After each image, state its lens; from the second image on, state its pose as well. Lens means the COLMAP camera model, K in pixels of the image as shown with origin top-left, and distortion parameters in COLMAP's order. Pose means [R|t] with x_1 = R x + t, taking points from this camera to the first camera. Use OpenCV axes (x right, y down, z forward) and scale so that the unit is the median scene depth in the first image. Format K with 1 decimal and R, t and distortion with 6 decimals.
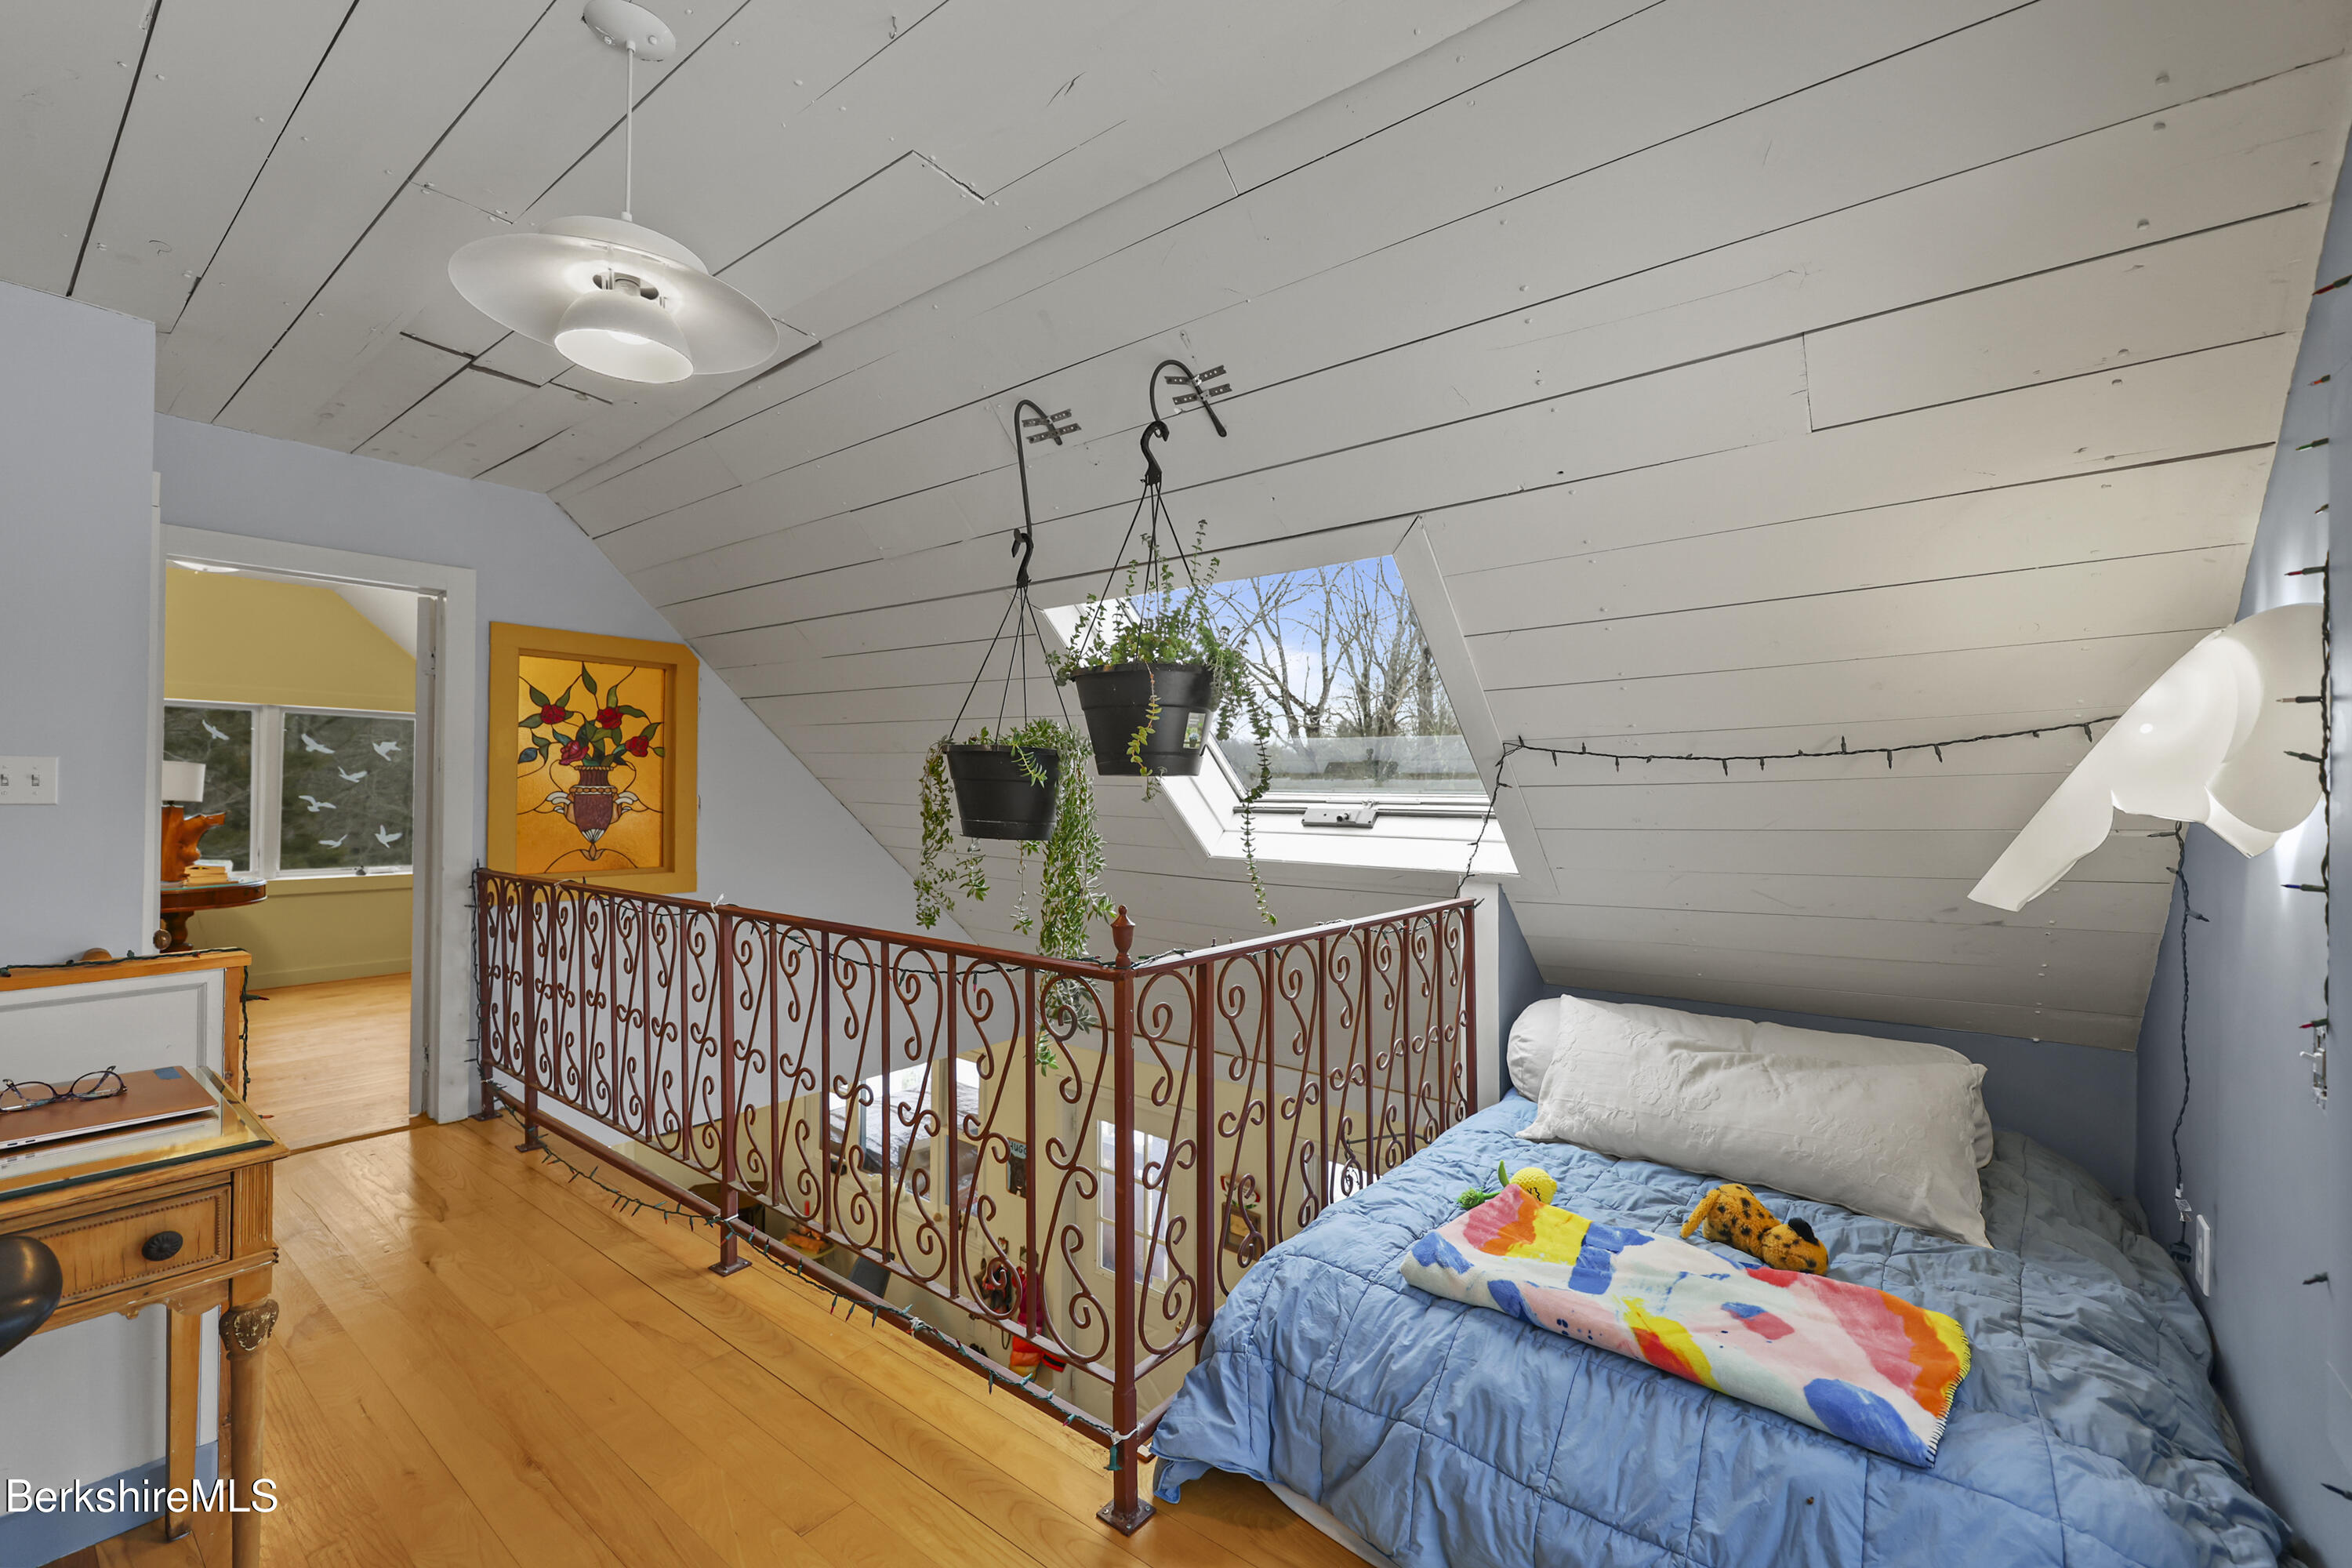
lens RADIAL K [[968.3, 0, 1161.0], [0, 968.3, 778.1], [0, 0, 1]] dist [-0.000258, -0.000297]
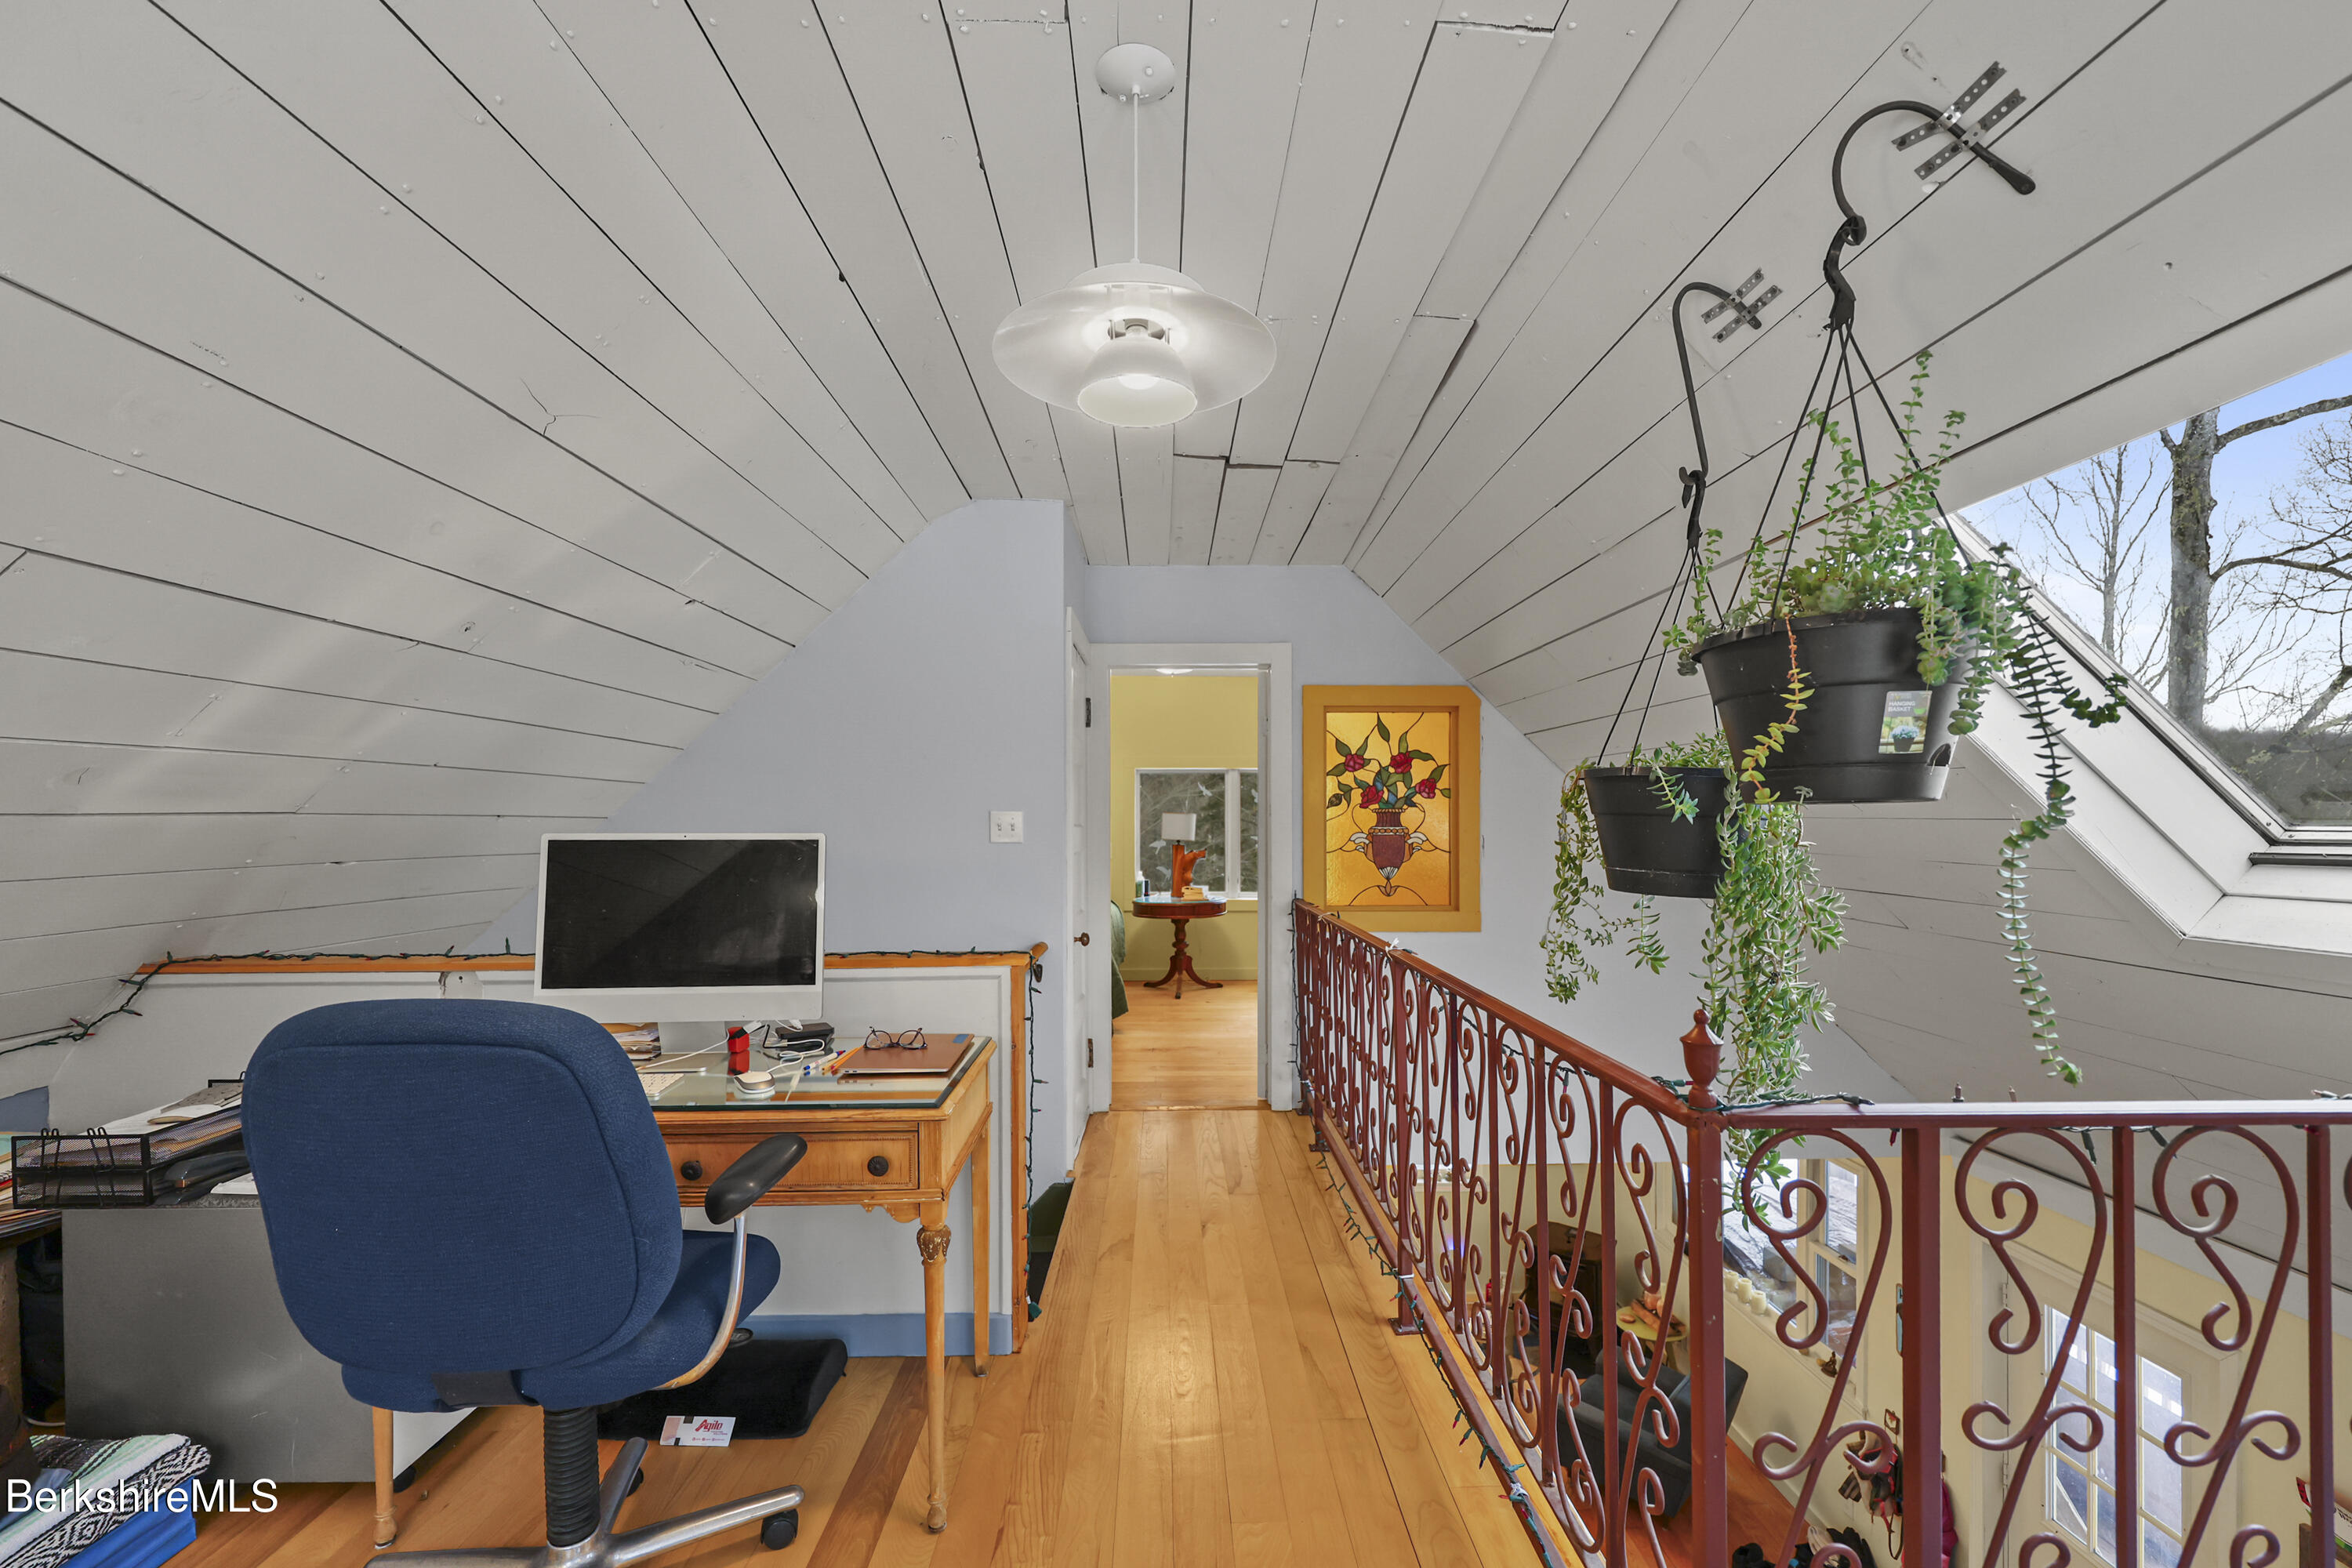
lens RADIAL K [[968.3, 0, 1176.9], [0, 968.3, 831.2], [0, 0, 1]] dist [-0.000258, -0.000297]
pose [[0.649705, -0.005953, -0.760163, 0.141389], [0.016365, 0.999847, 0.006158, 0.004137], [0.760011, -0.016441, 0.649703, 0.216441]]
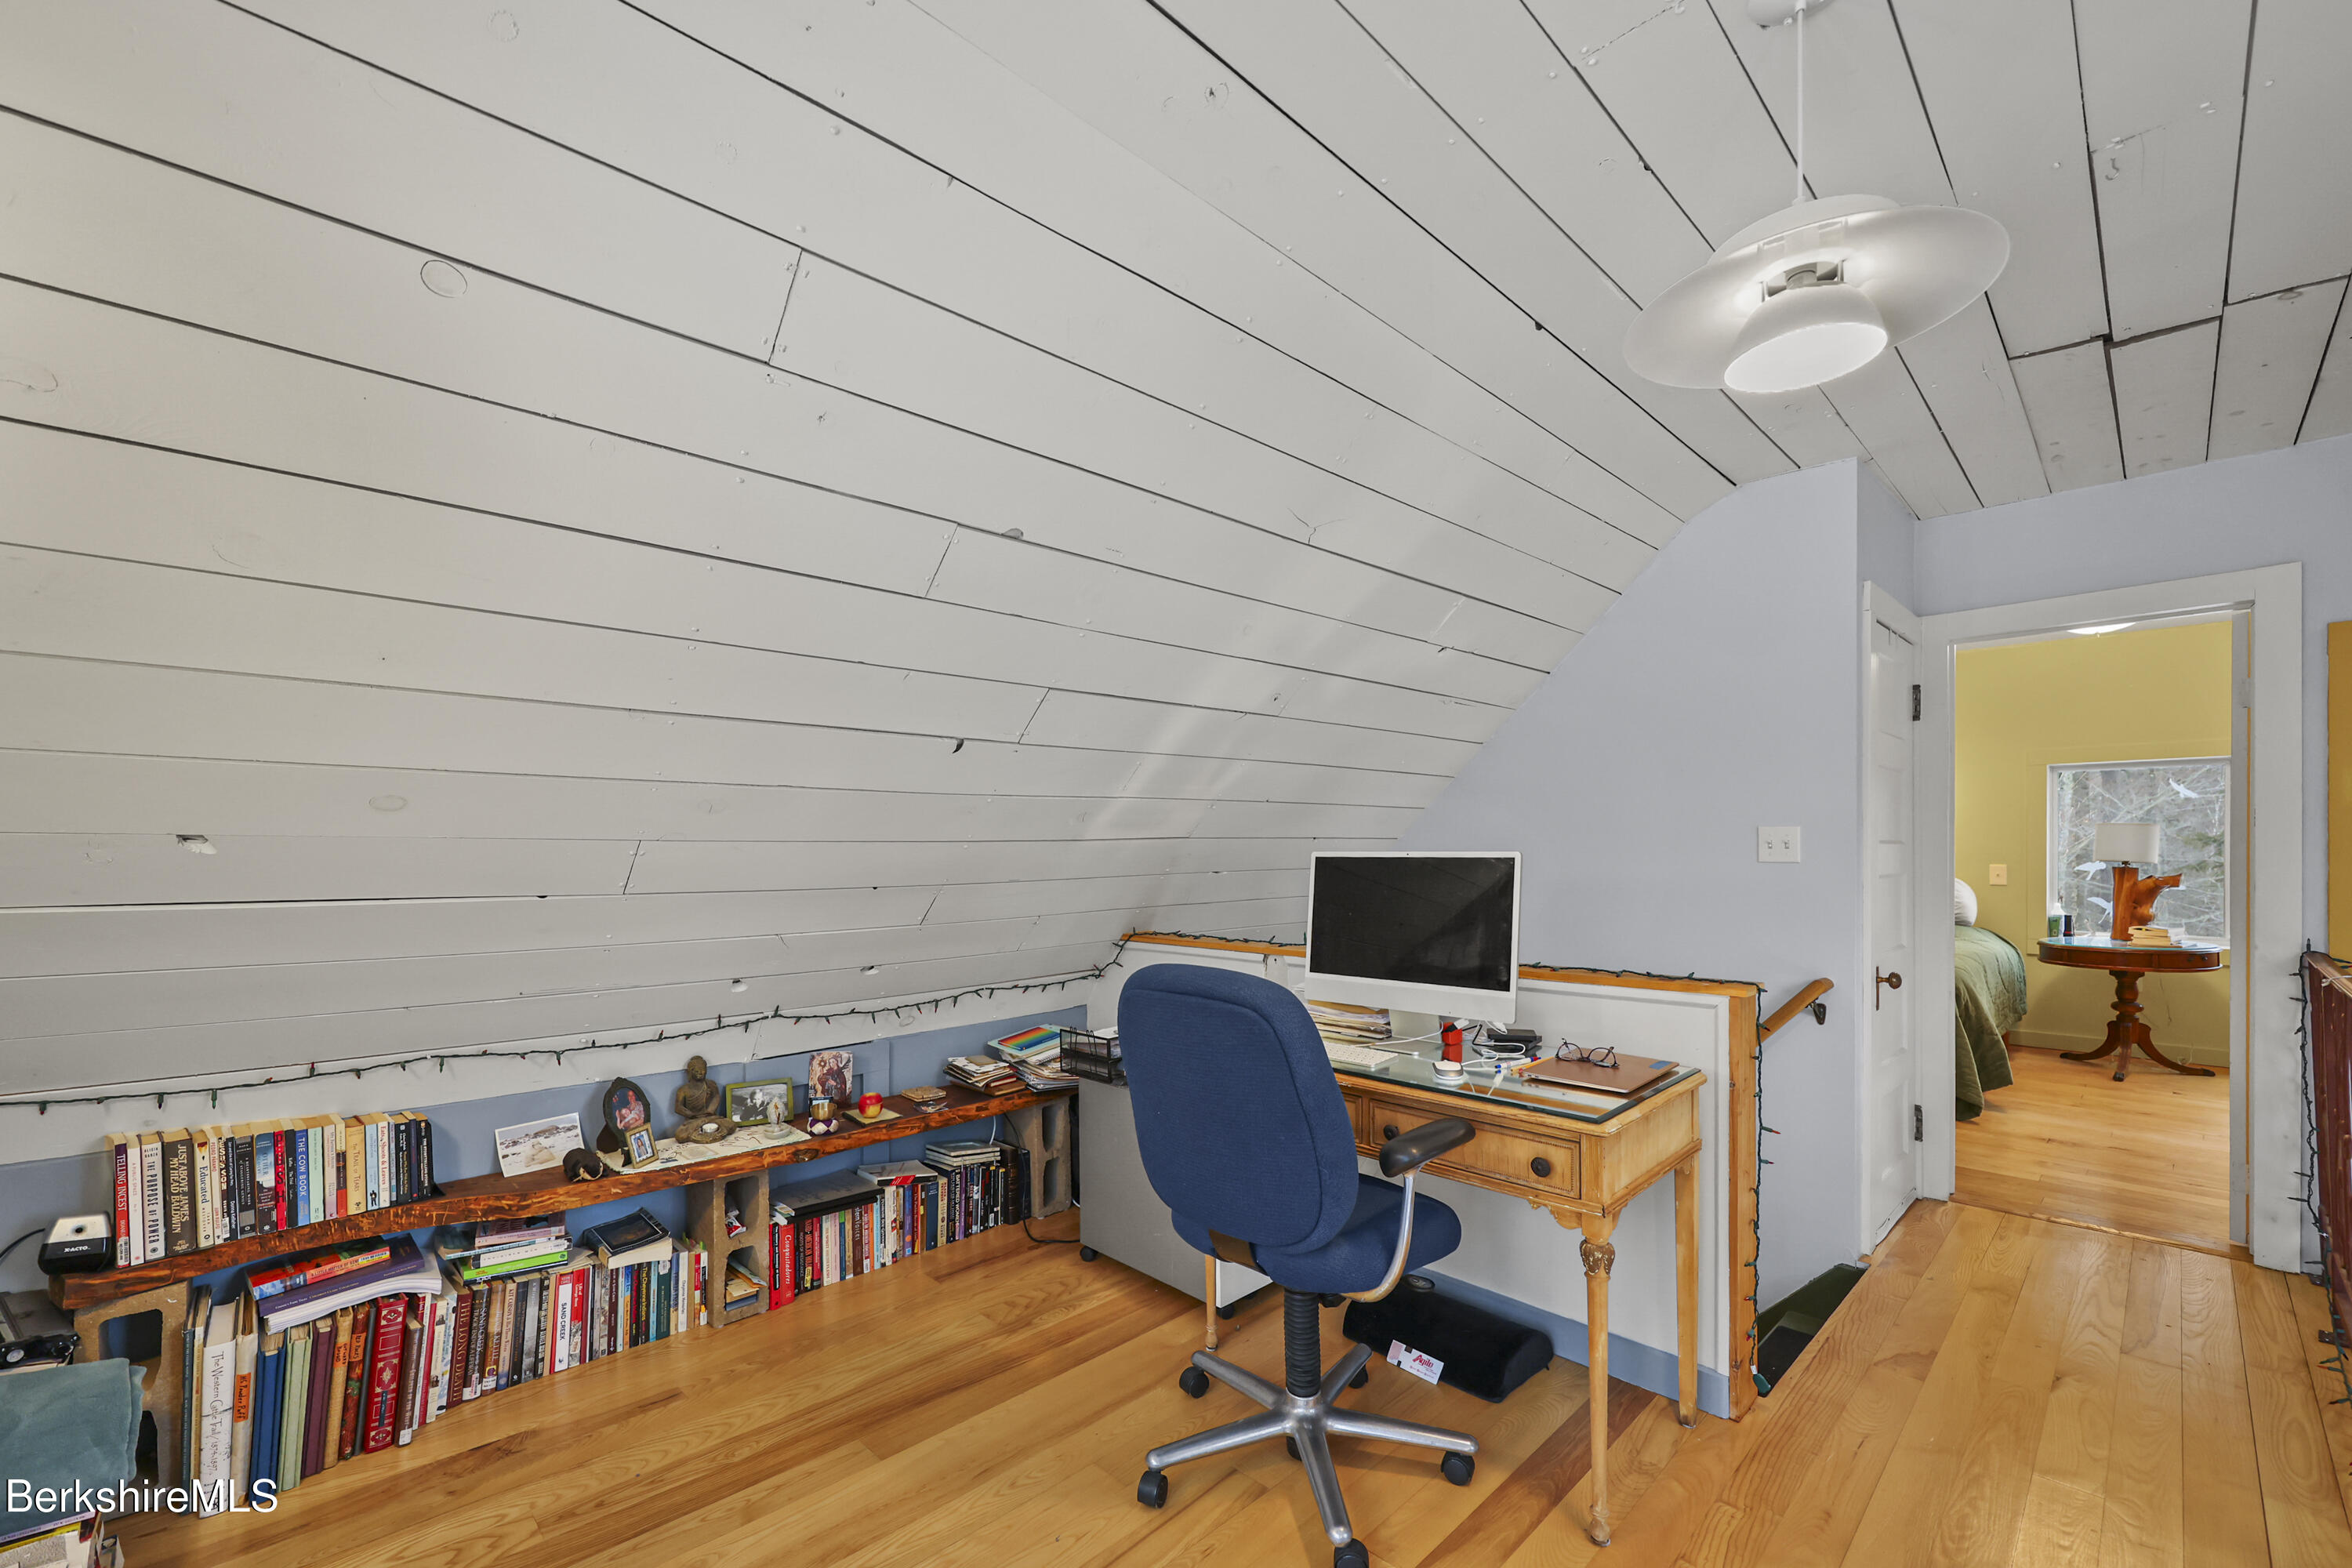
lens RADIAL K [[944.3, 0, 1160.1], [0, 944.3, 844.8], [0, 0, 1]] dist [-0.001785, 0.000018]
pose [[-0.116449, -0.011091, -0.993135, 0.216519], [0.016938, 0.999770, -0.013151, 0.005541], [0.993052, -0.018353, -0.116234, 0.299600]]
